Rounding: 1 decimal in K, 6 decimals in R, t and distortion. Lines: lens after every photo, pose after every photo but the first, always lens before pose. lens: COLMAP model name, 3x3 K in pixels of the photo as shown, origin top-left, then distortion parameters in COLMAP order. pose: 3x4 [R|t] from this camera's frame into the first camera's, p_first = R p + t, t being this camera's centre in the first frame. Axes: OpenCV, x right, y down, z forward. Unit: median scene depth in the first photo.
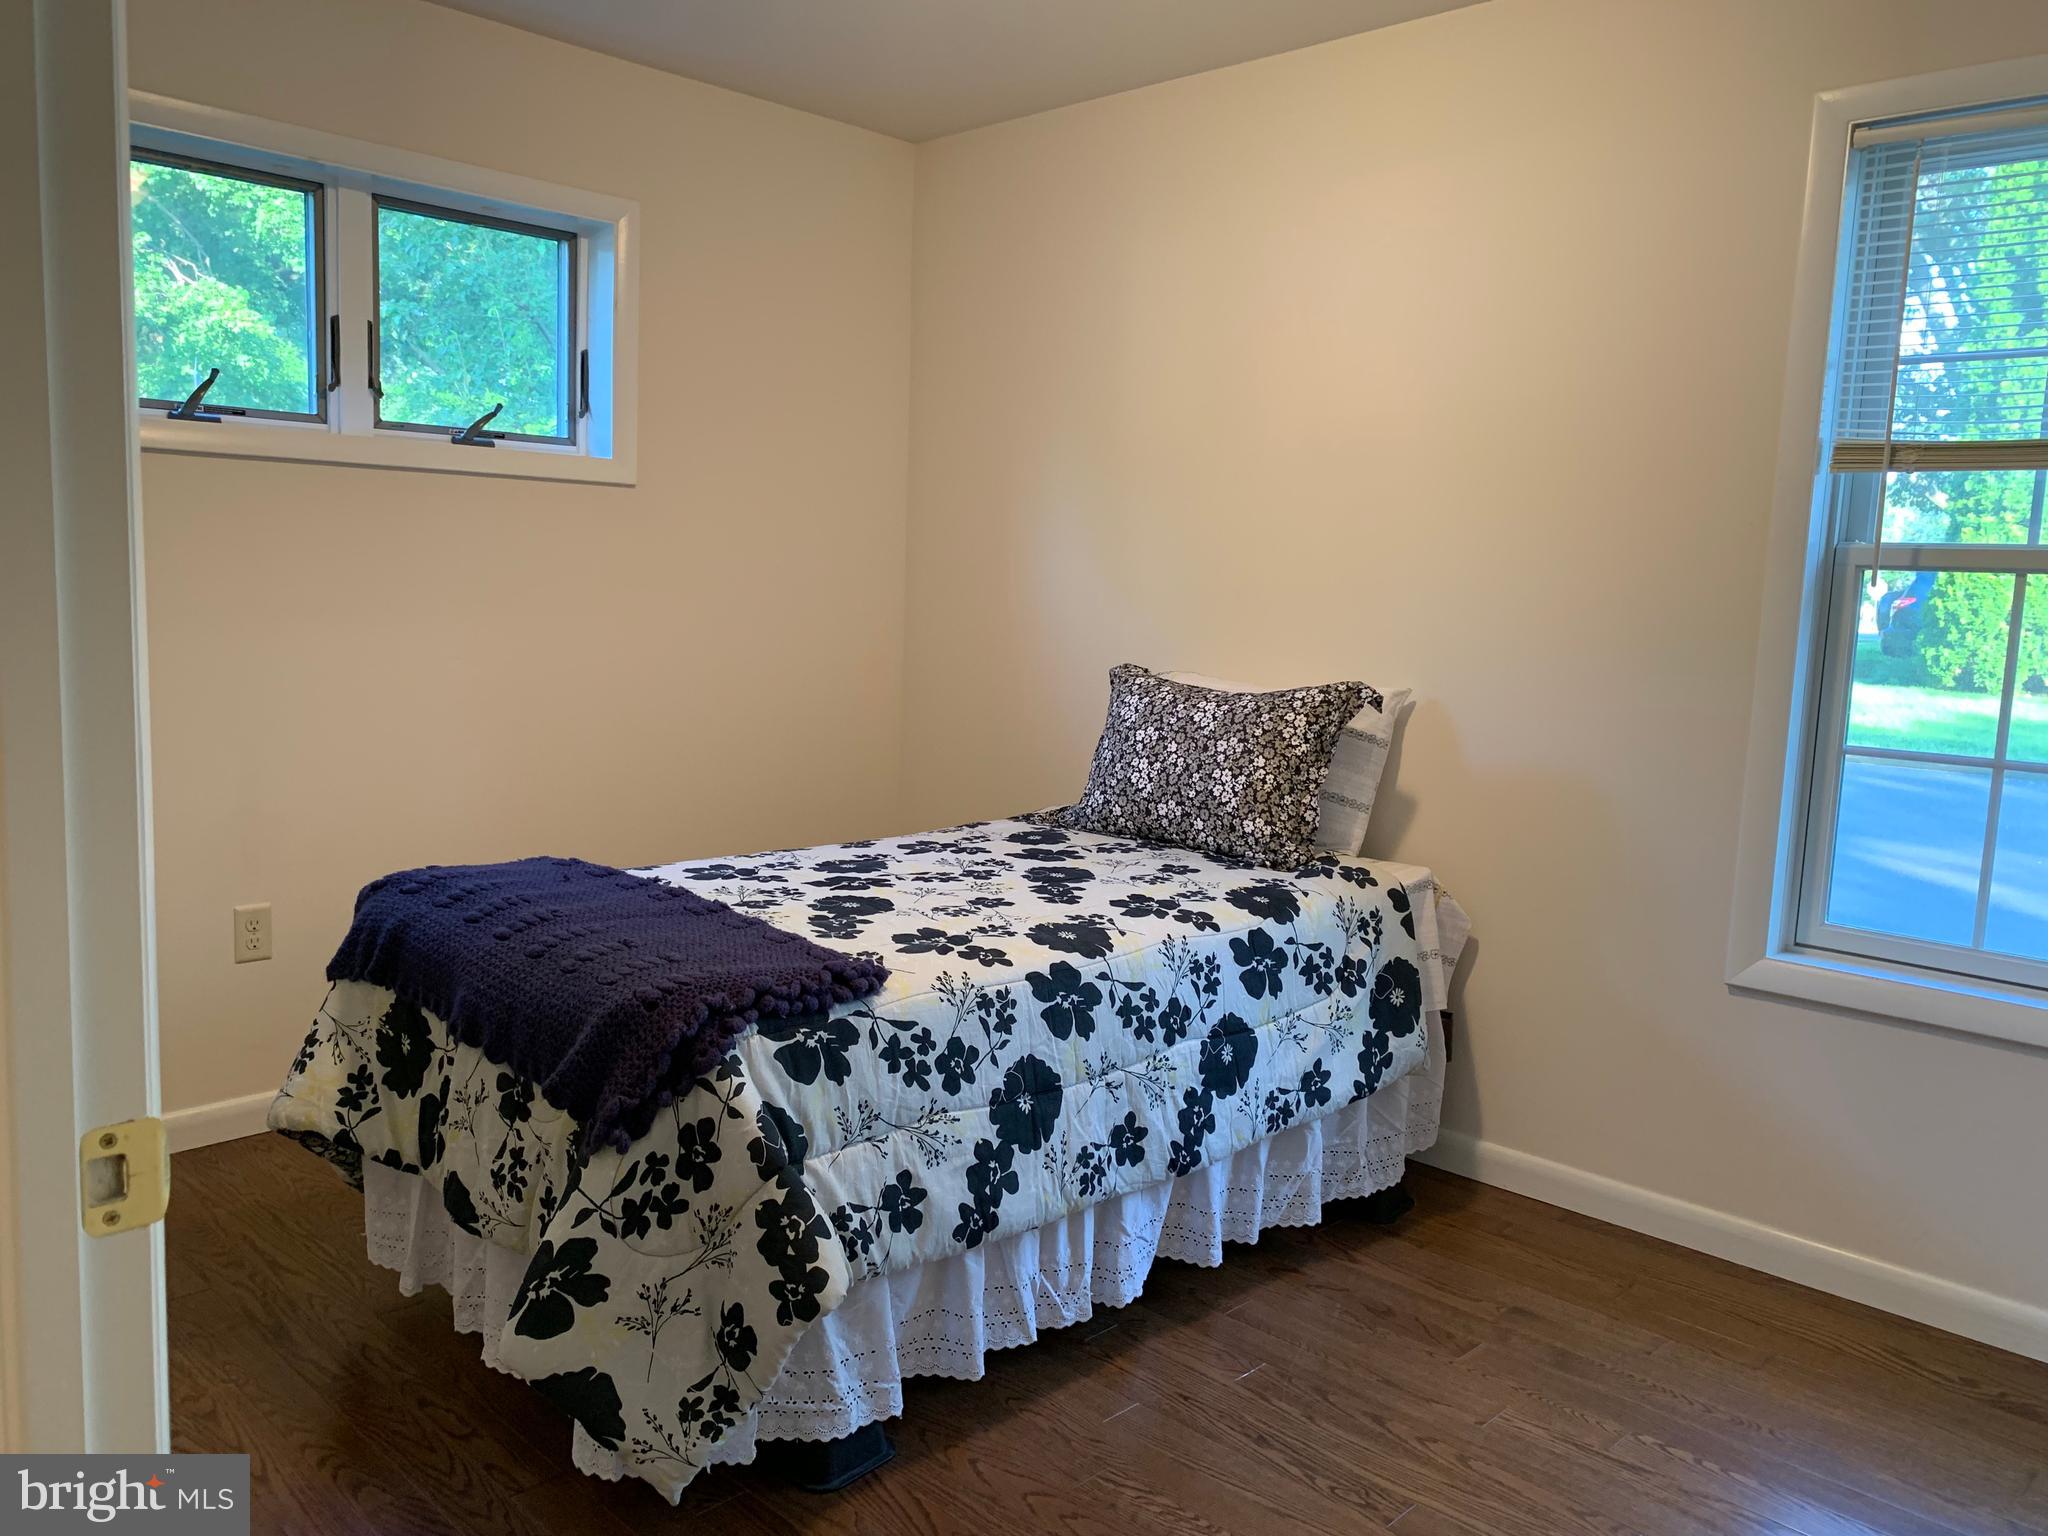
lens RADIAL K [[1576.5, 0, 986.6], [0, 1576.5, 762.0], [0, 0, 1]] dist [0.090867, -0.202187]
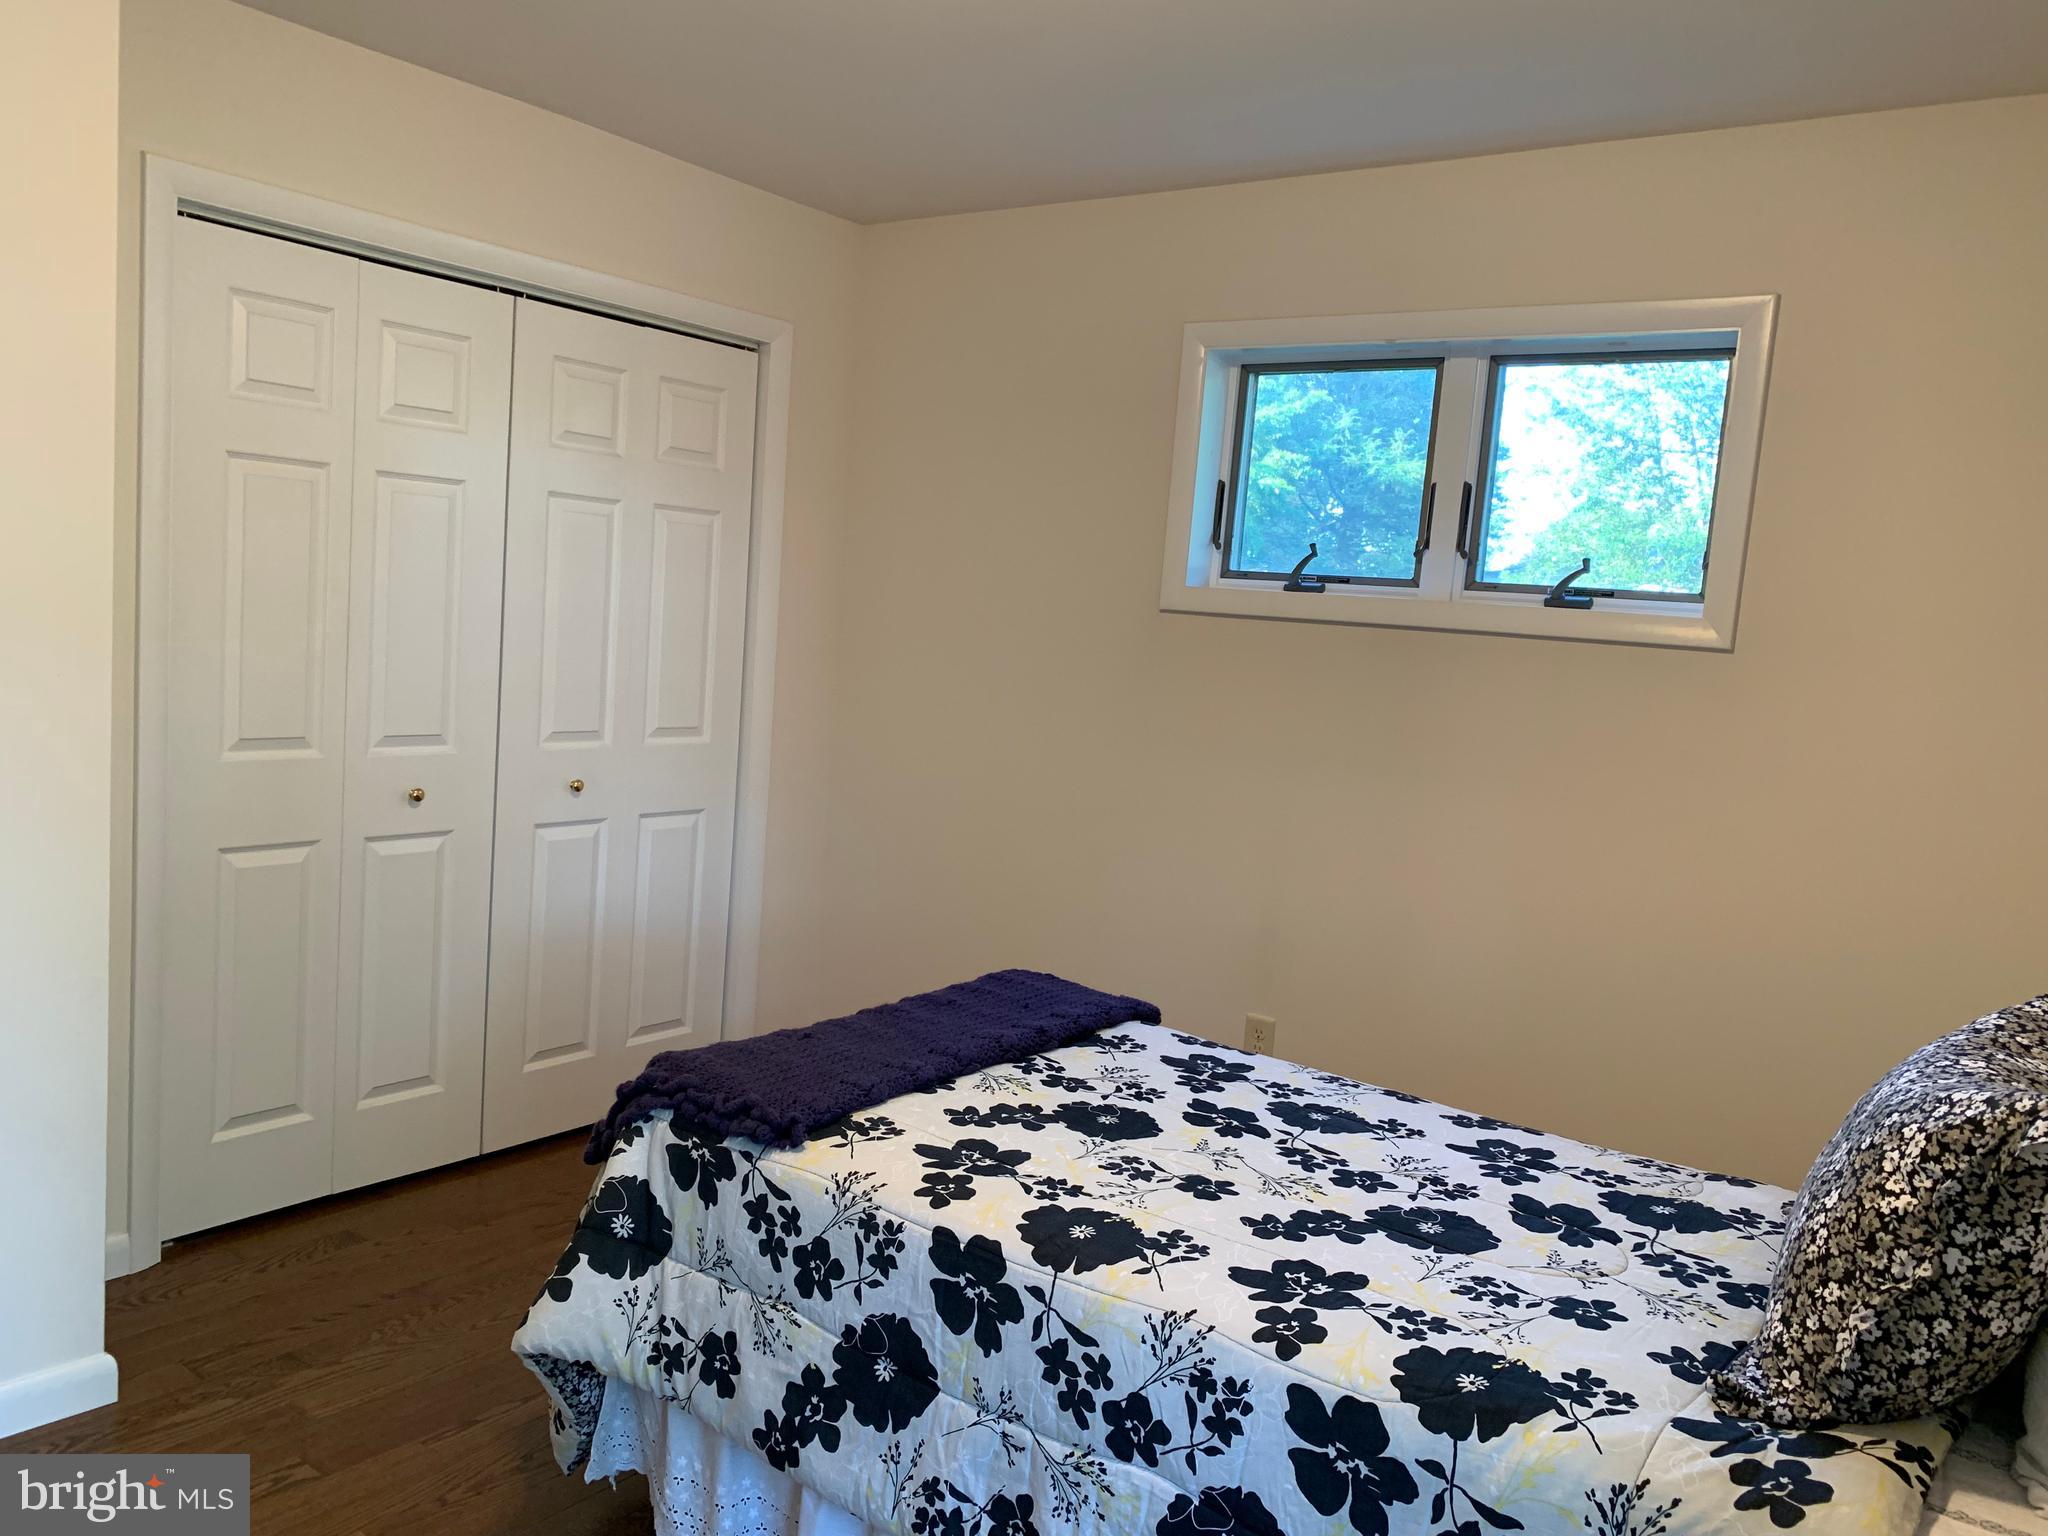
lens RADIAL K [[1552.7, 0, 945.7], [0, 1552.7, 771.3], [0, 0, 1]] dist [-0.002270, -0.011254]
pose [[0.136832, 0.081854, -0.987207, 0.794246], [-0.188731, 0.980480, 0.055137, -0.138941], [0.972449, 0.178772, 0.149609, 0.848373]]
